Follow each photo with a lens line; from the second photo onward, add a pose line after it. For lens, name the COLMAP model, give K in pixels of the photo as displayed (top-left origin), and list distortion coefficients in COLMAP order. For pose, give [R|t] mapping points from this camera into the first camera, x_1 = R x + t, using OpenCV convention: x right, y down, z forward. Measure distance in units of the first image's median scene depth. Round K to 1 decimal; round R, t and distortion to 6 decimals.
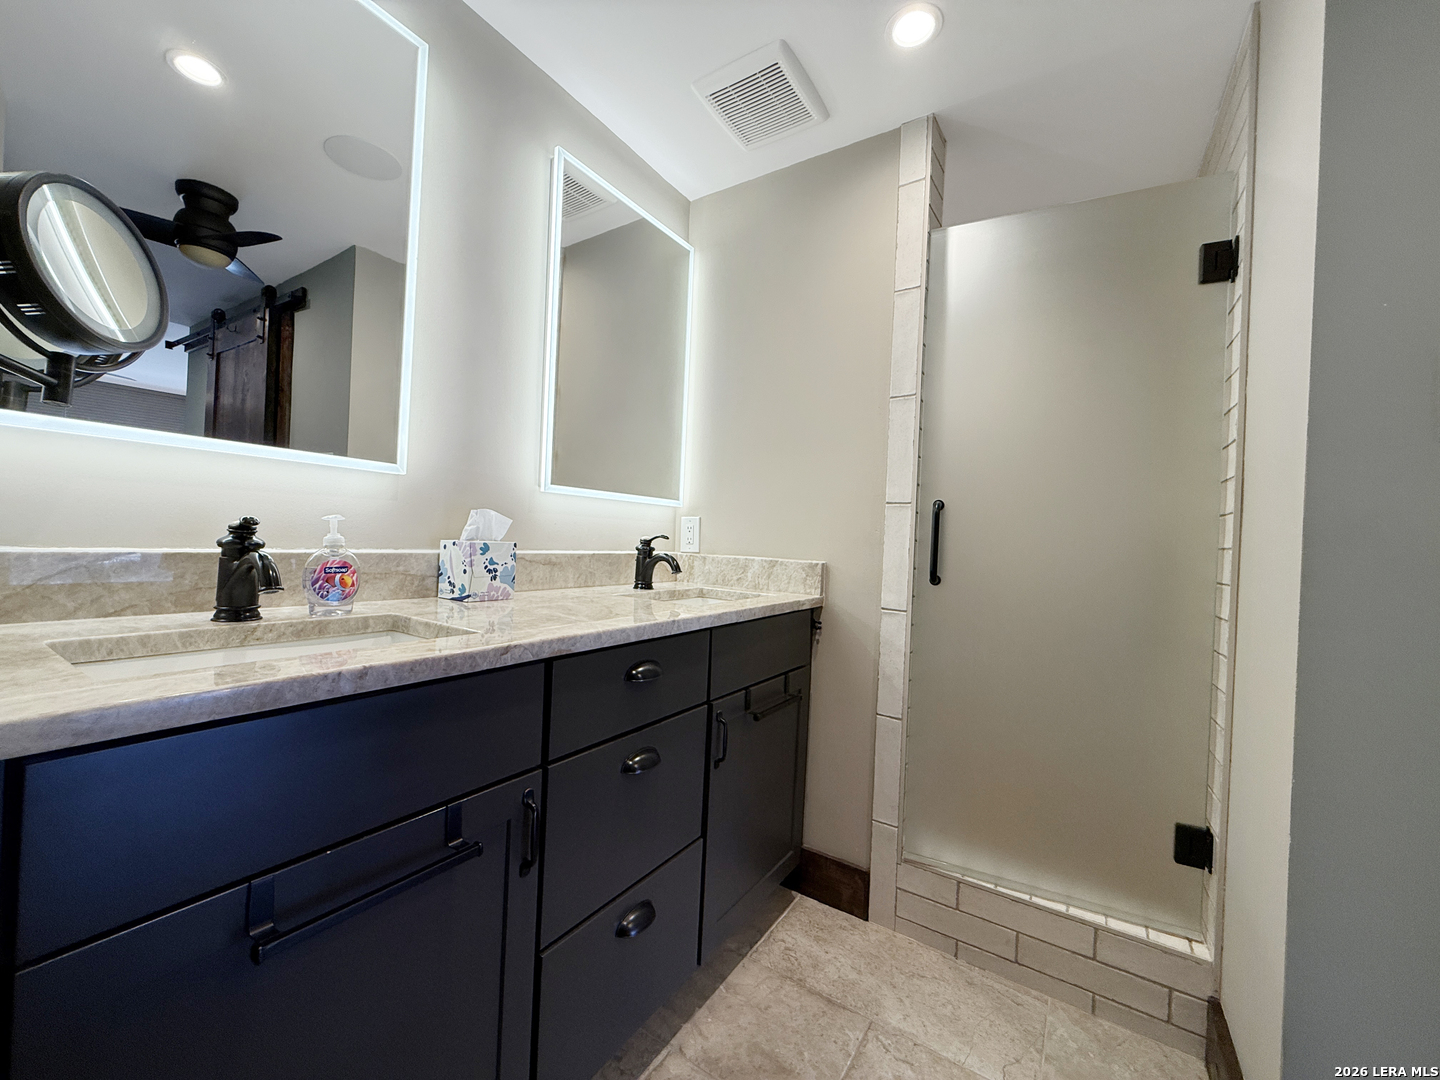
lens RADIAL K [[575.0, 0, 714.8], [0, 575.0, 539.1], [0, 0, 1]] dist [0.000045, 0.000204]
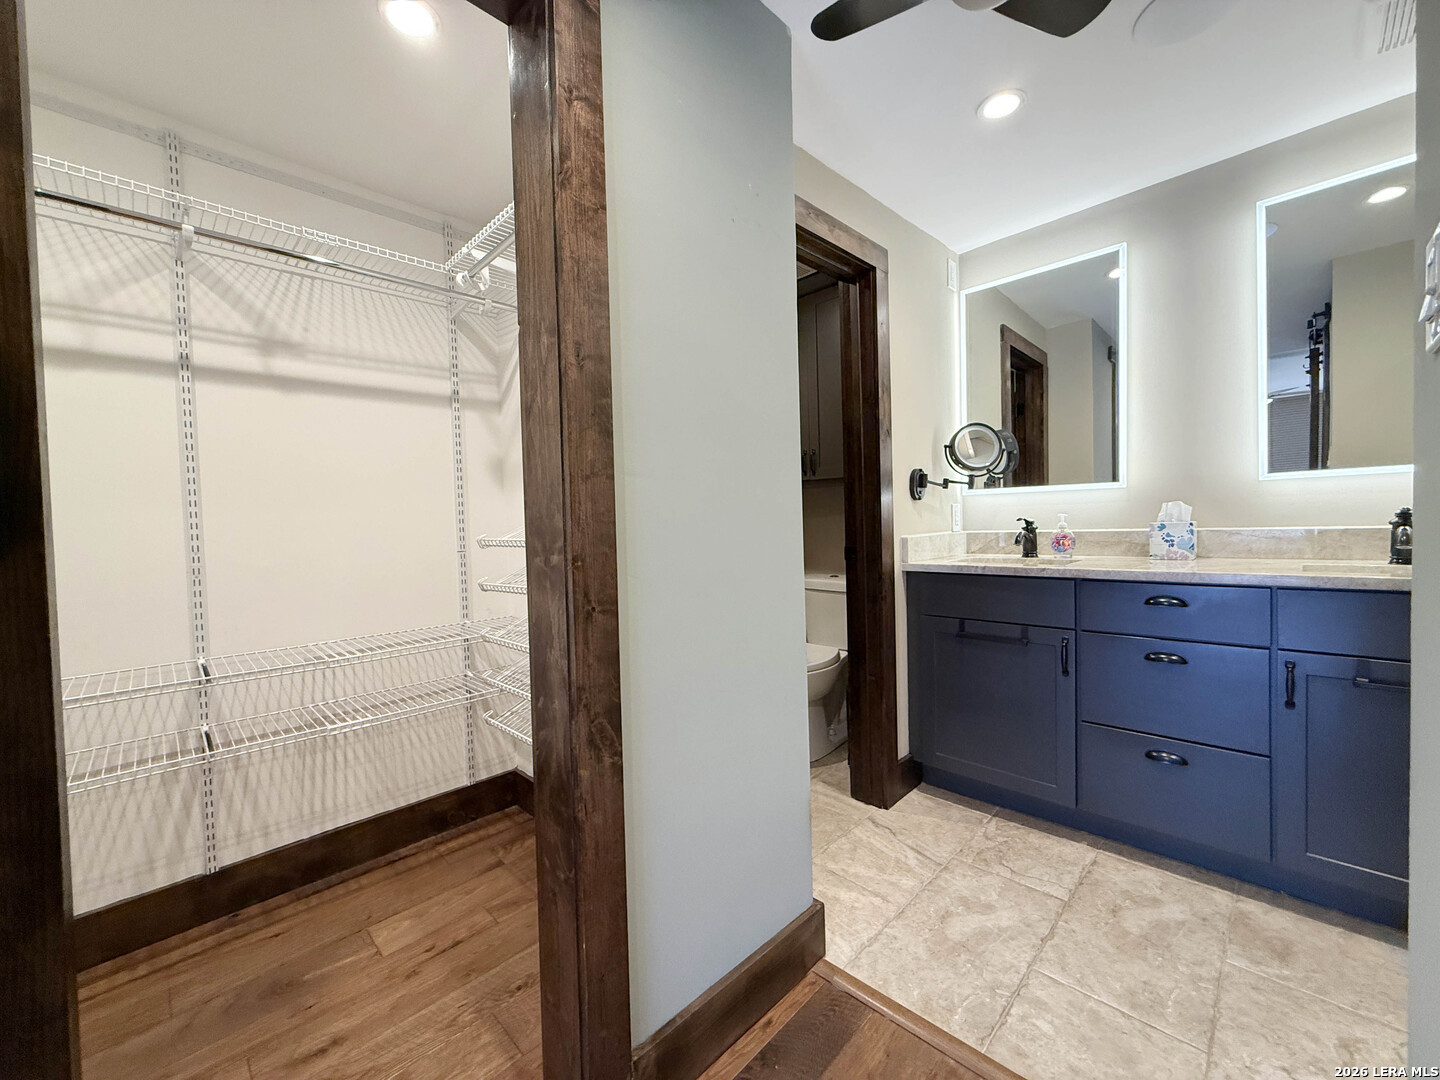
lens RADIAL K [[575.0, 0, 714.8], [0, 575.0, 539.1], [0, 0, 1]] dist [0.000045, 0.000204]
pose [[-0.207349, -0.008675, -0.978228, 1.382828], [0.021811, 0.999671, -0.013488, 0.043293], [0.978024, -0.024133, -0.207092, 0.106452]]
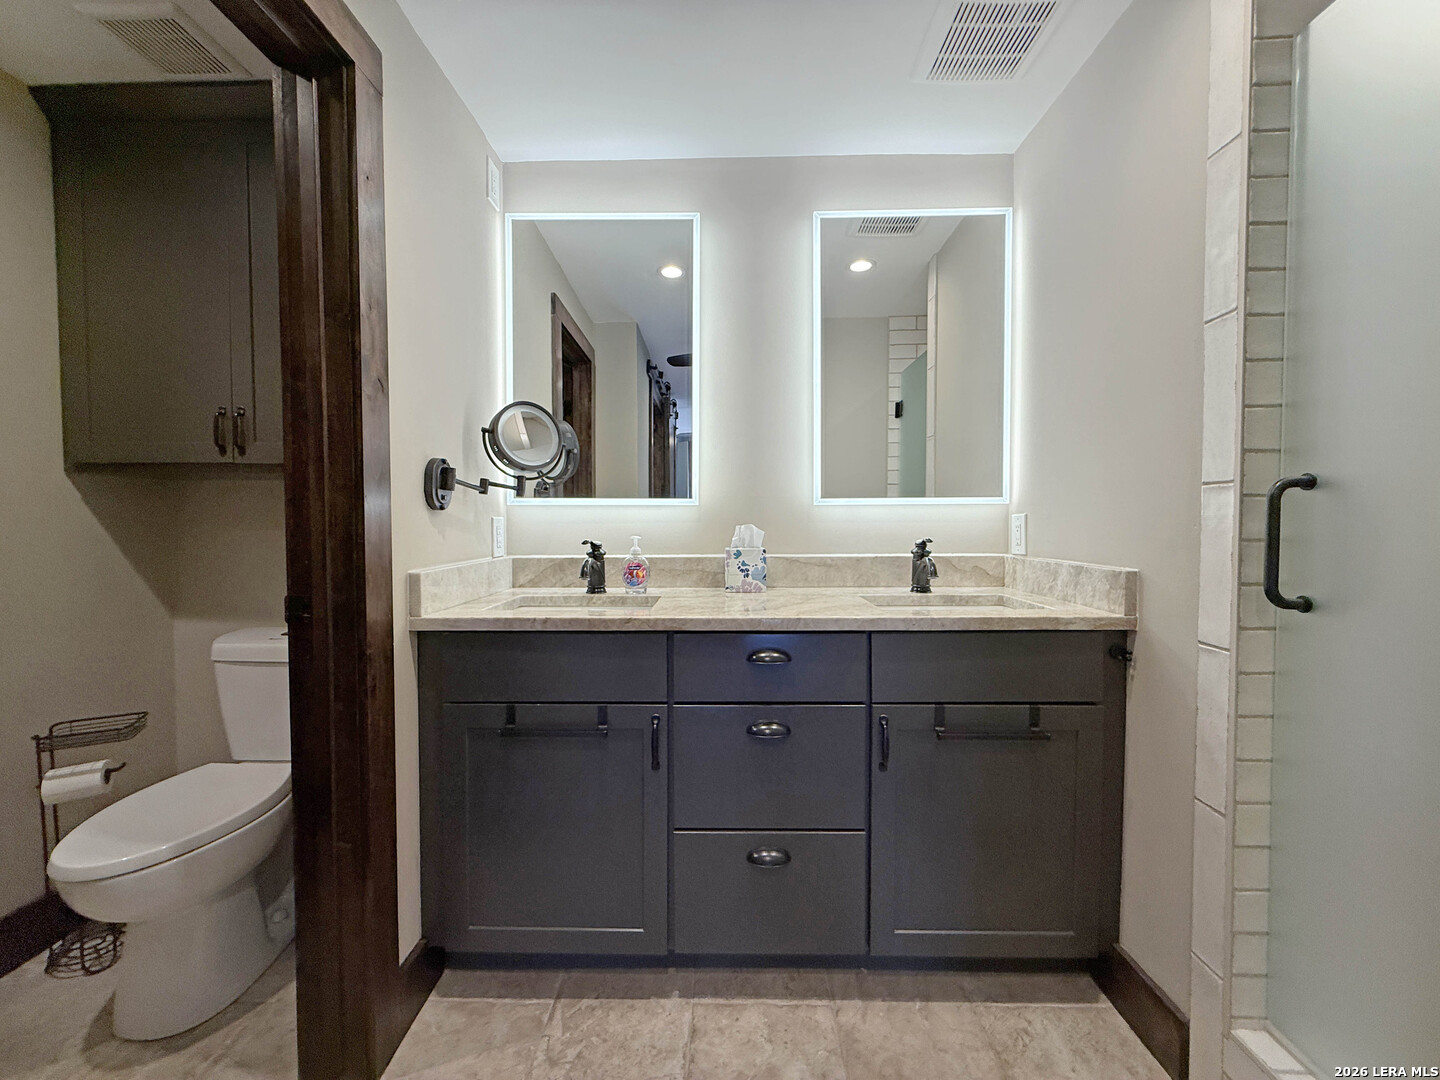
lens RADIAL K [[575.0, 0, 714.8], [0, 575.0, 539.1], [0, 0, 1]] dist [0.000045, 0.000204]
pose [[0.535906, -0.018523, -0.844074, 0.702779], [0.026425, 0.999637, -0.005159, -0.013049], [0.843864, -0.019540, 0.536201, 0.213031]]
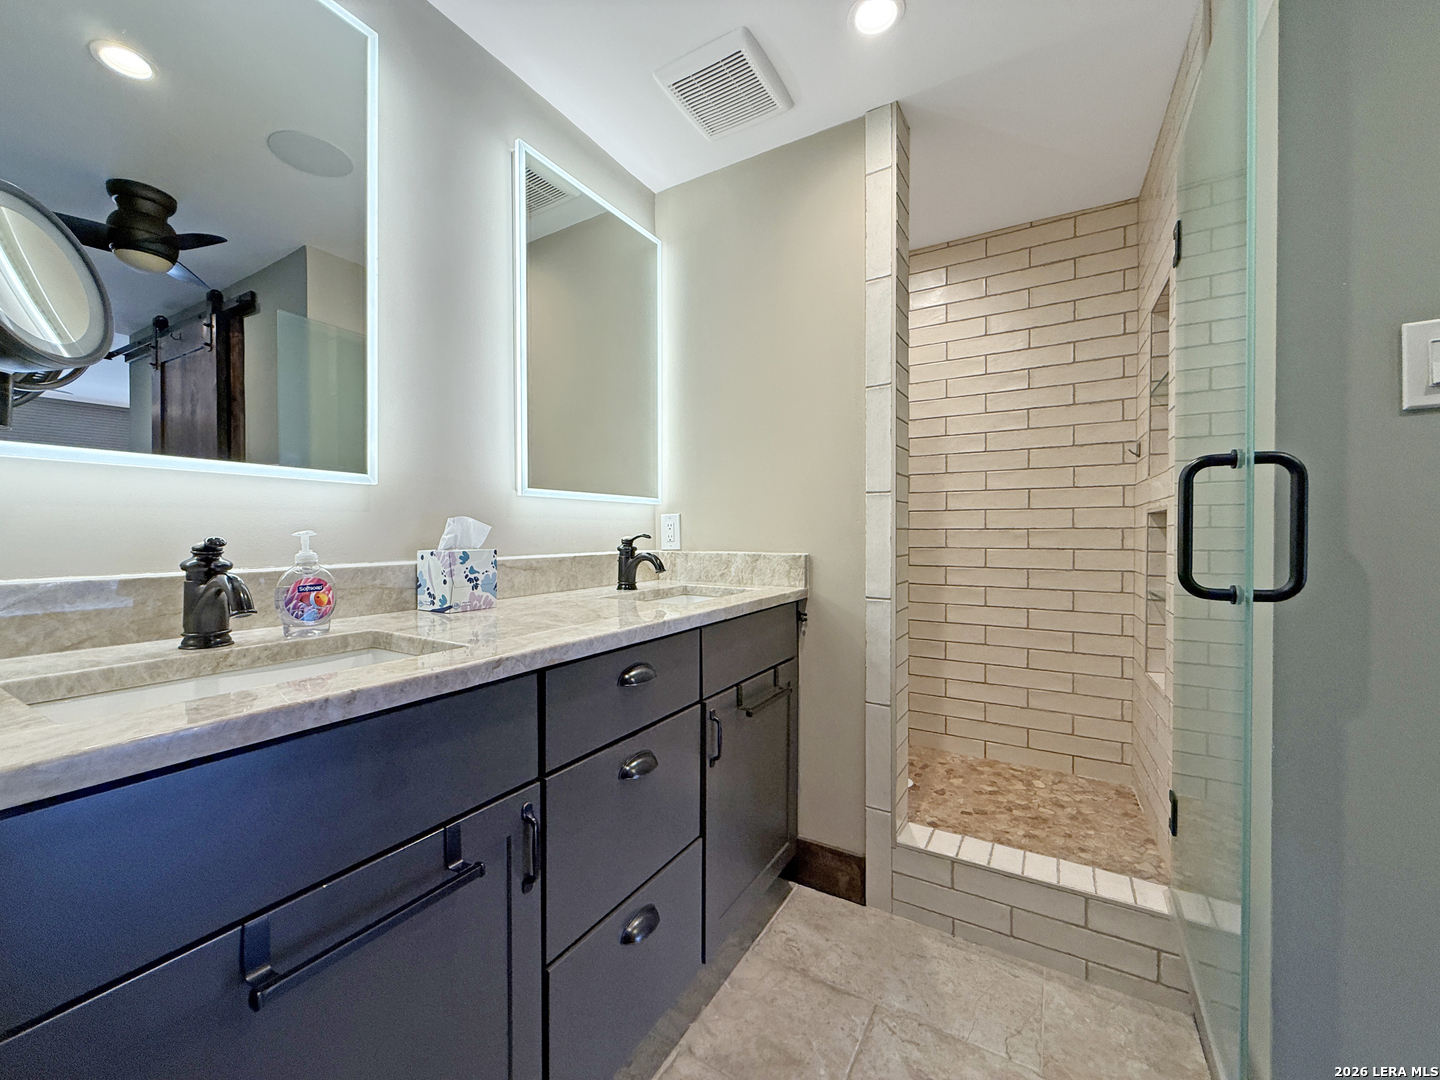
lens RADIAL K [[575.0, 0, 714.8], [0, 575.0, 539.1], [0, 0, 1]] dist [0.000045, 0.000204]
pose [[0.997925, -0.045179, 0.045886, -0.020179], [0.044622, 0.998918, 0.013090, -0.007942], [-0.046428, -0.011015, 0.998861, 0.009650]]
